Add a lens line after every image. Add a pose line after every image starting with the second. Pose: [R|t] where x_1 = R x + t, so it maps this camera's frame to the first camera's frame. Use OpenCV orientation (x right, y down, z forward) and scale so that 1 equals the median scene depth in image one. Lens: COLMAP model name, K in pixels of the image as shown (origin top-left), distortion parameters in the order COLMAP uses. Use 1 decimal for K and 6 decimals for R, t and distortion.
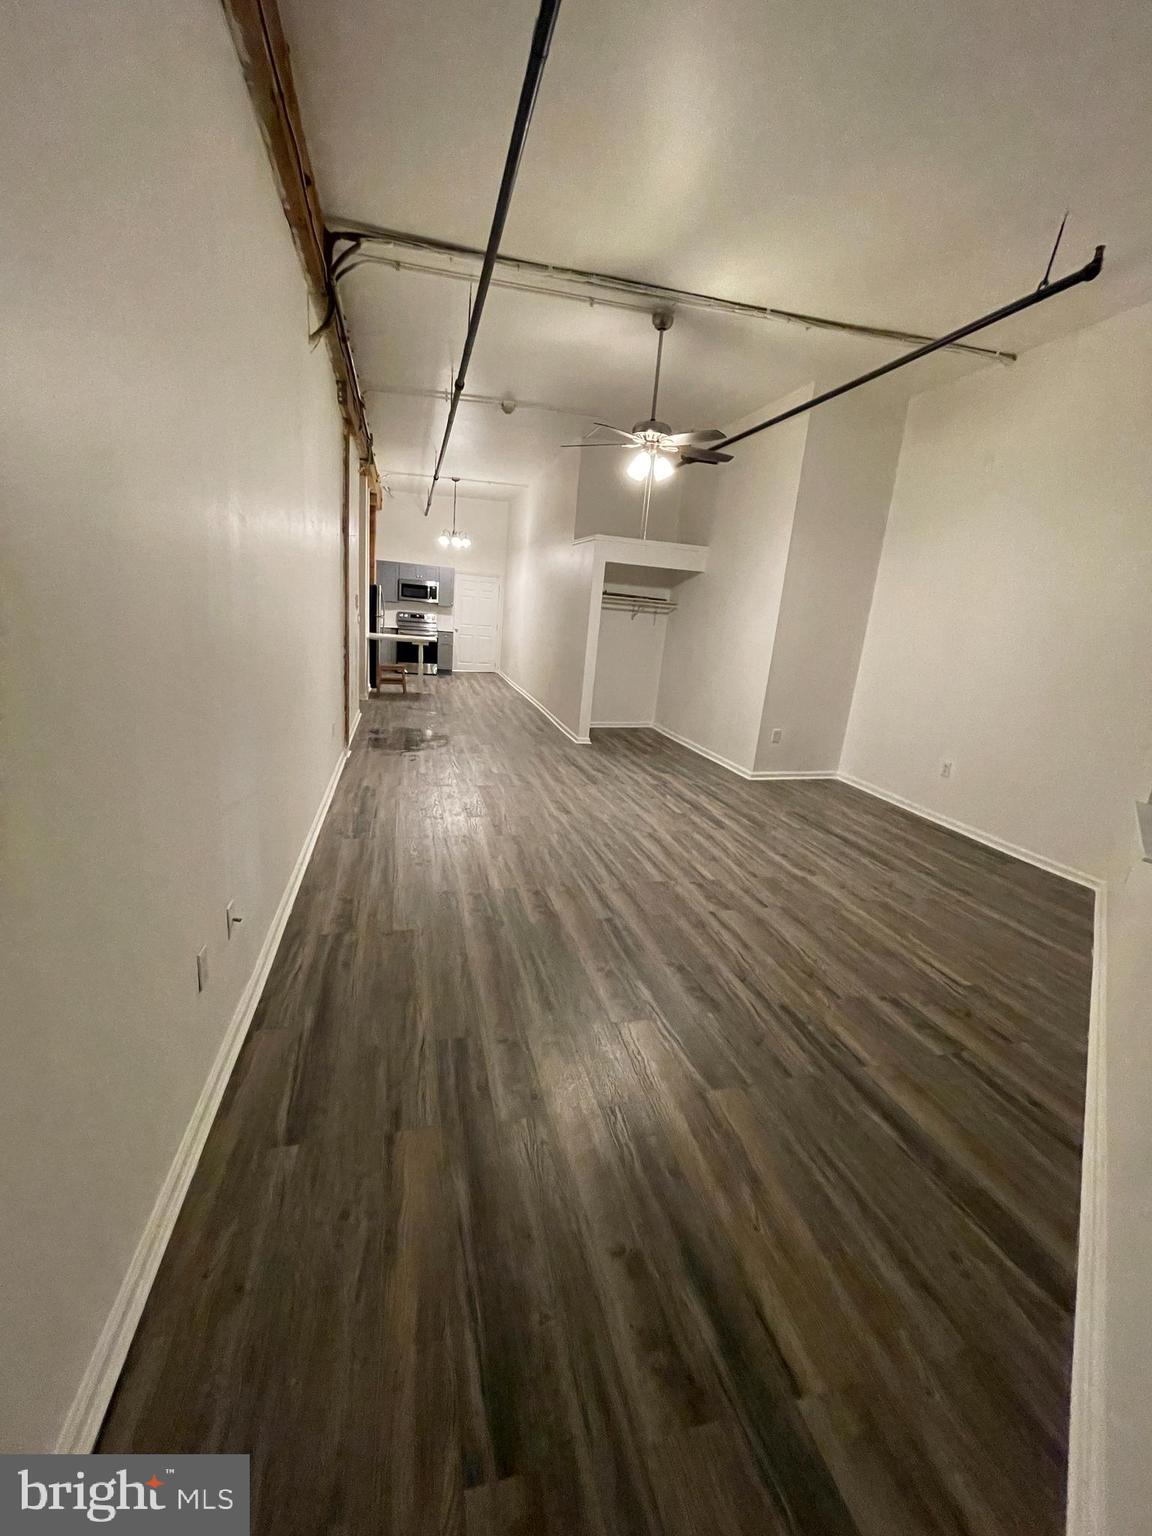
lens RADIAL K [[622.1, 0, 570.8], [0, 622.1, 765.4], [0, 0, 1]] dist [-0.001011, 0.000587]
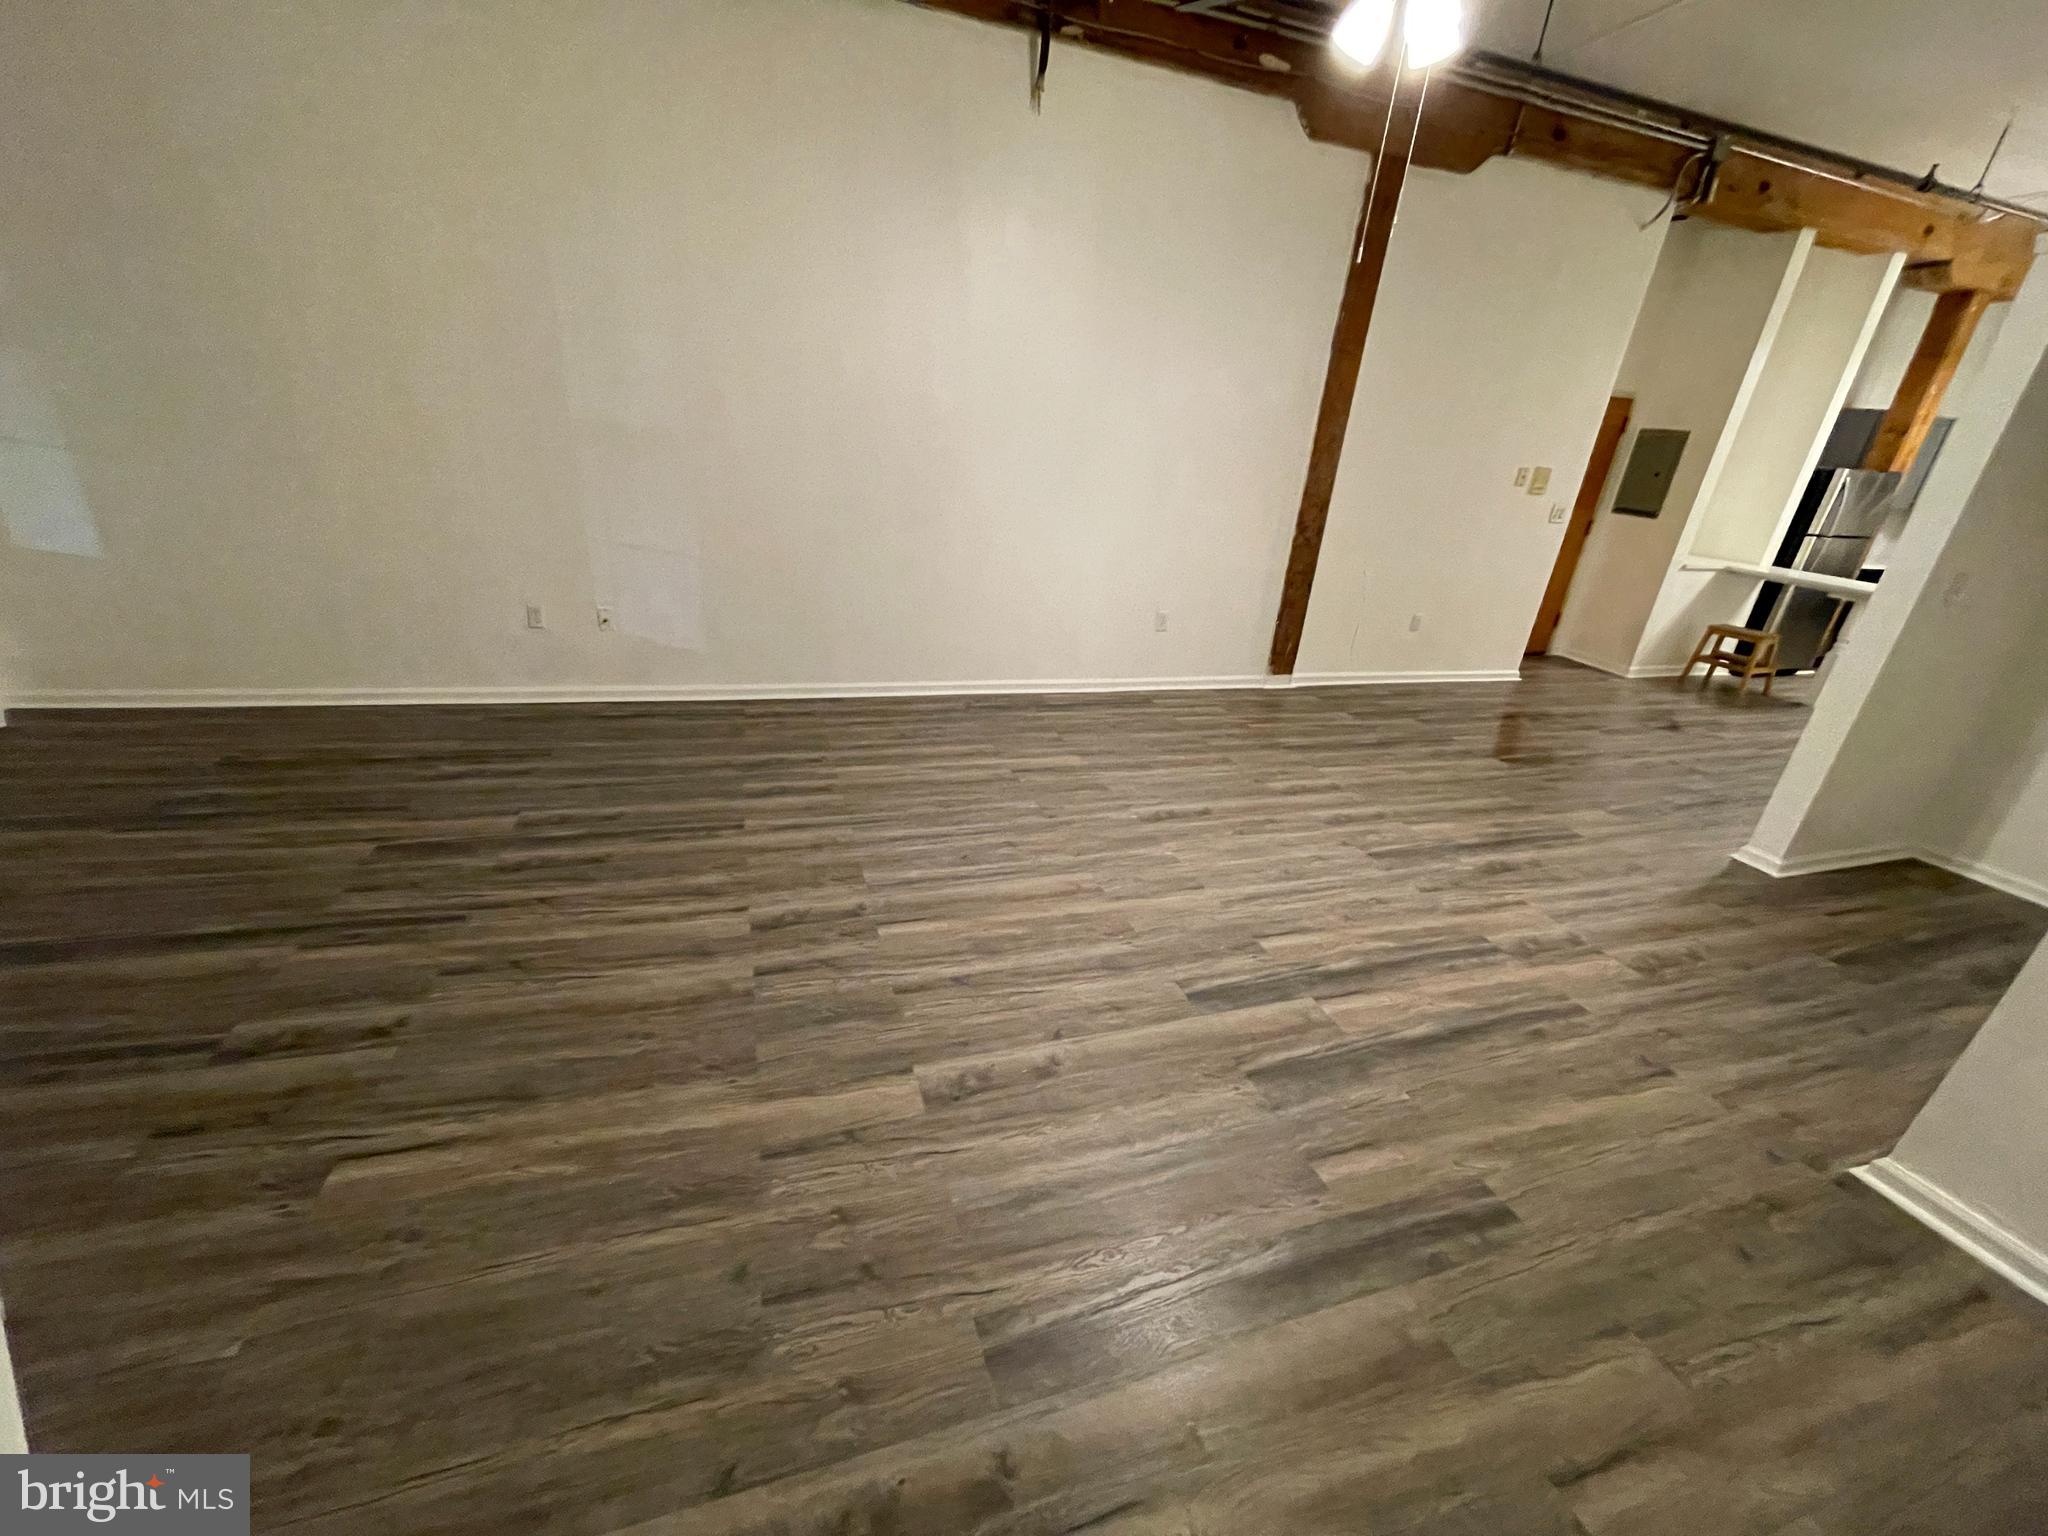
lens RADIAL K [[829.5, 0, 1020.0], [0, 829.5, 775.5], [0, 0, 1]] dist [-0.001011, 0.000587]
pose [[0.060136, 0.329086, -0.942383, 0.831433], [-0.316117, 0.901777, 0.294734, -0.172813], [0.946813, 0.280179, 0.158259, 0.949045]]
